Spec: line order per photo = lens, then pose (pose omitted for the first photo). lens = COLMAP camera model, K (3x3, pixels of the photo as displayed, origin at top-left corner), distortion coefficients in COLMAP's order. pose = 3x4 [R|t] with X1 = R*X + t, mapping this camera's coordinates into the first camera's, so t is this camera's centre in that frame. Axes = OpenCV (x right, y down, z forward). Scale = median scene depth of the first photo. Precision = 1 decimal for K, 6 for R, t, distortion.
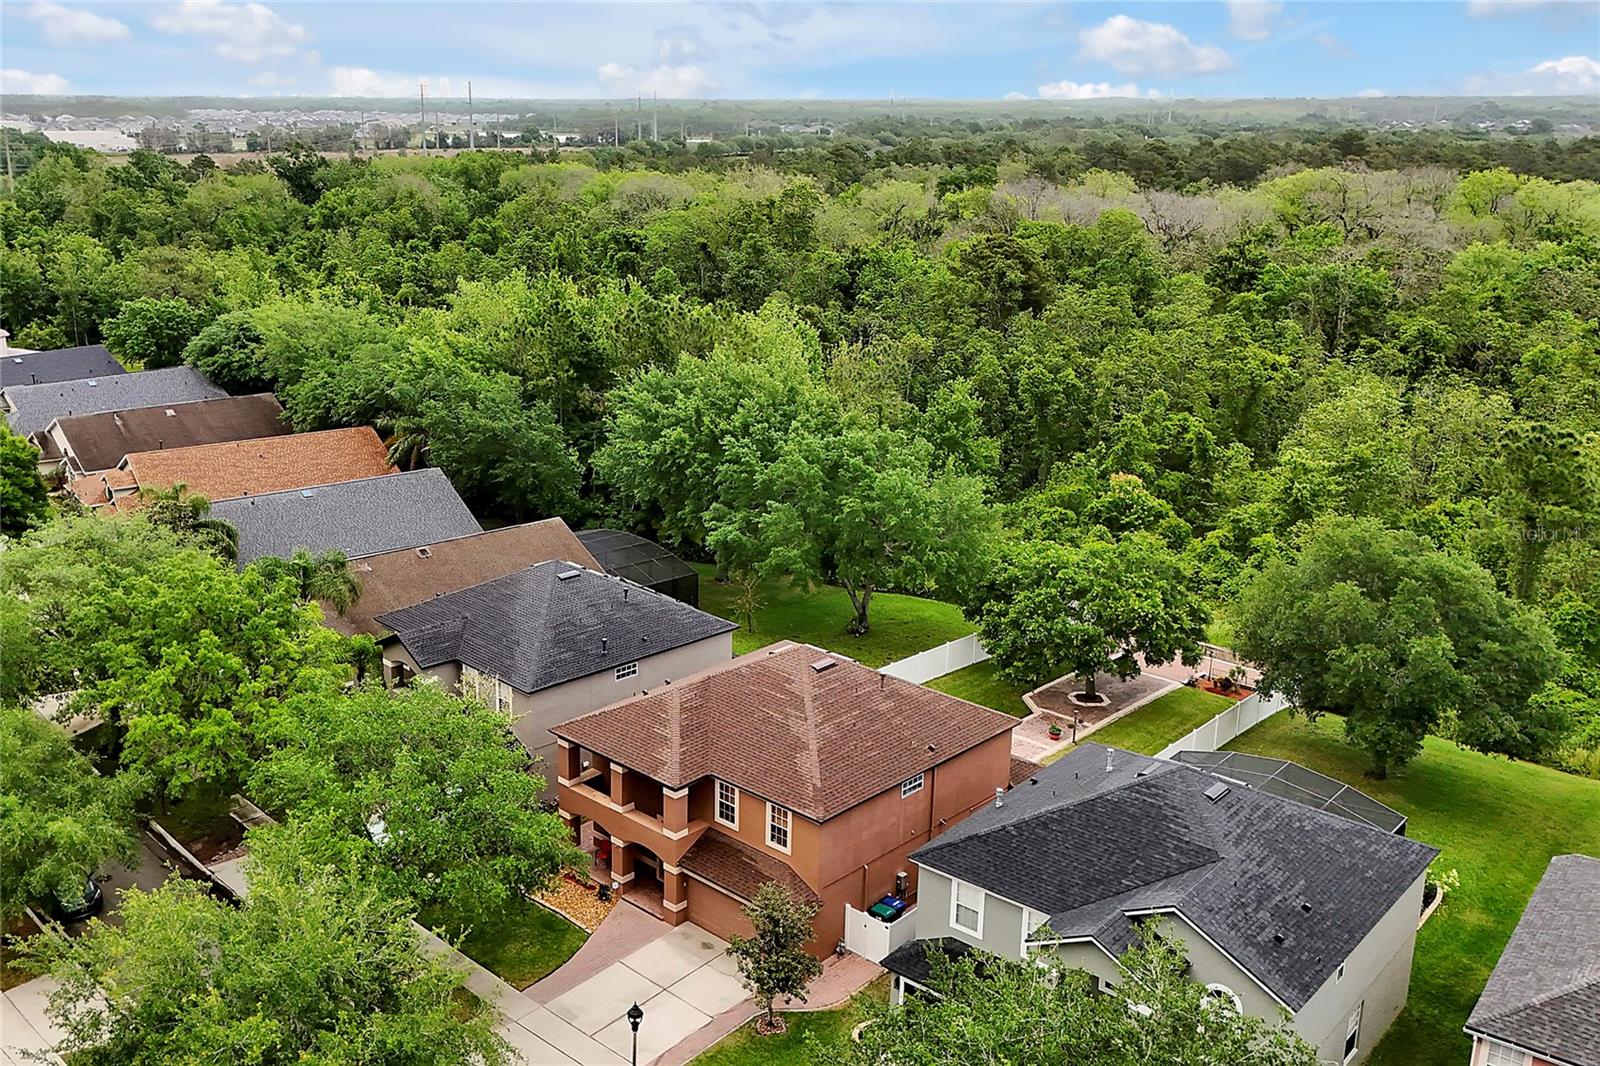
lens RADIAL K [[1314.7, 0, 800.0], [0, 1314.7, 533.0], [0, 0, 1]] dist [0.007911, -0.001030]
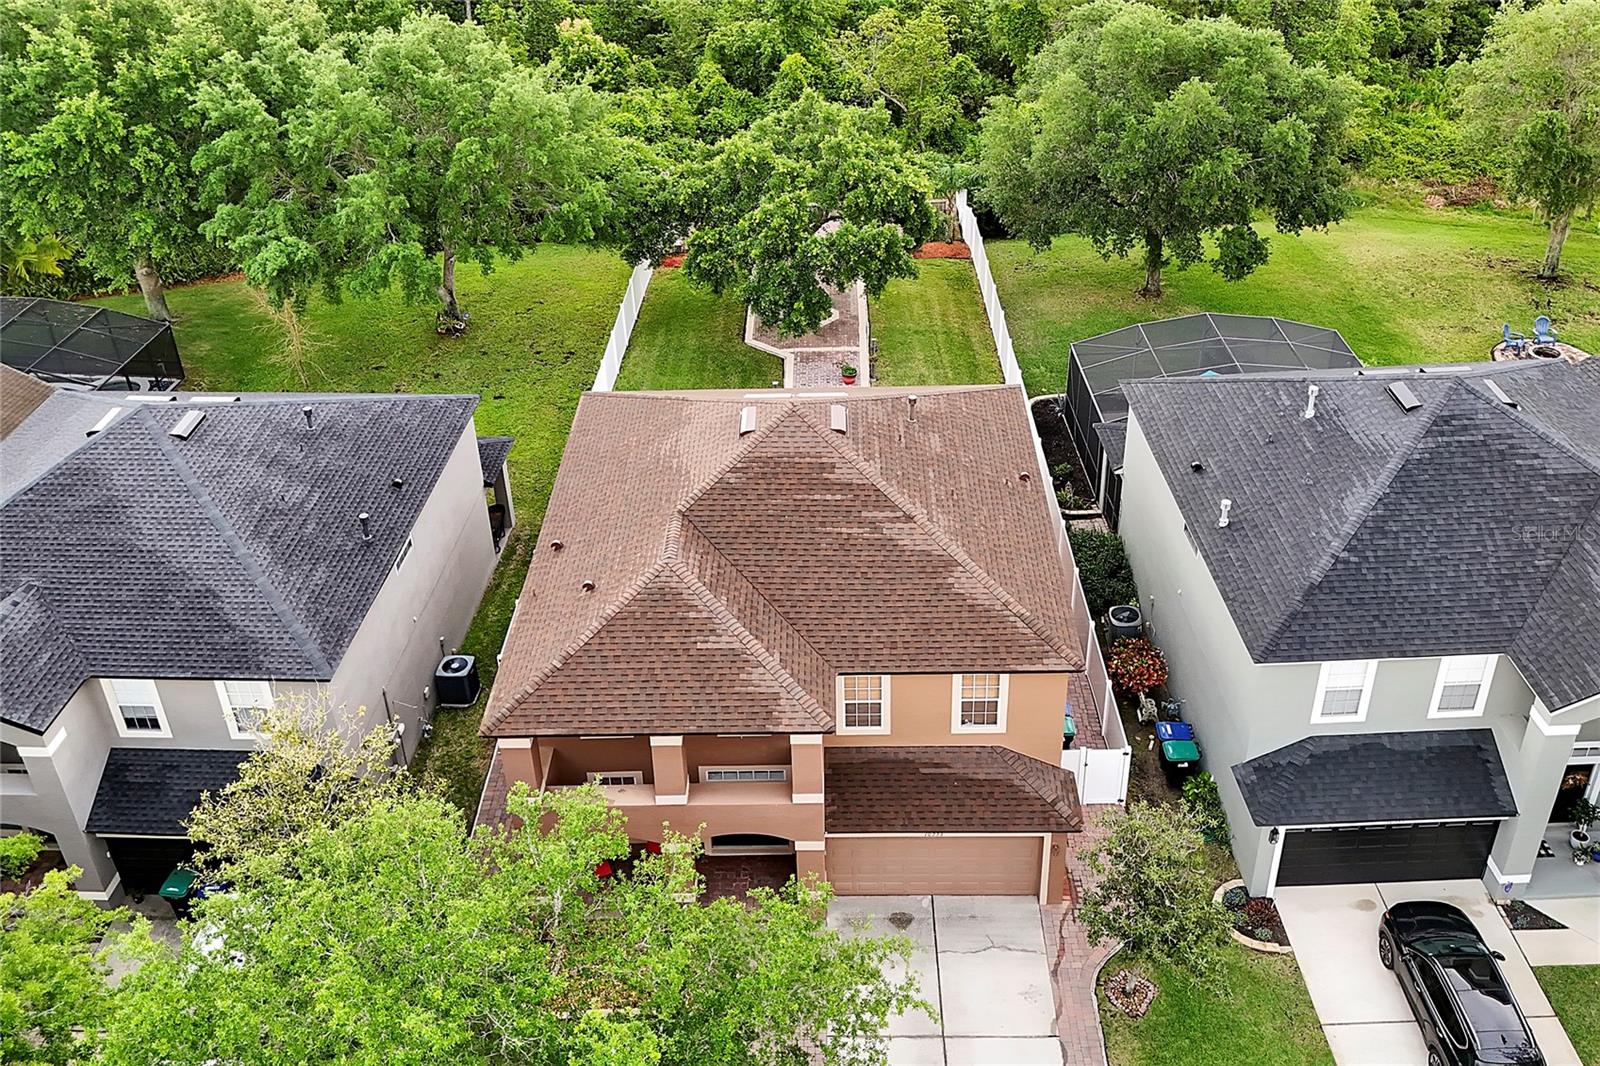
lens RADIAL K [[1325.9, 0, 798.0], [0, 1325.9, 418.4], [0, 0, 1]] dist [0.047090, -0.001150]
pose [[0.761651, -0.367355, 0.533795, -0.346993], [0.220714, 0.921590, 0.319307, -0.108100], [-0.609240, -0.125384, 0.783011, 0.563944]]
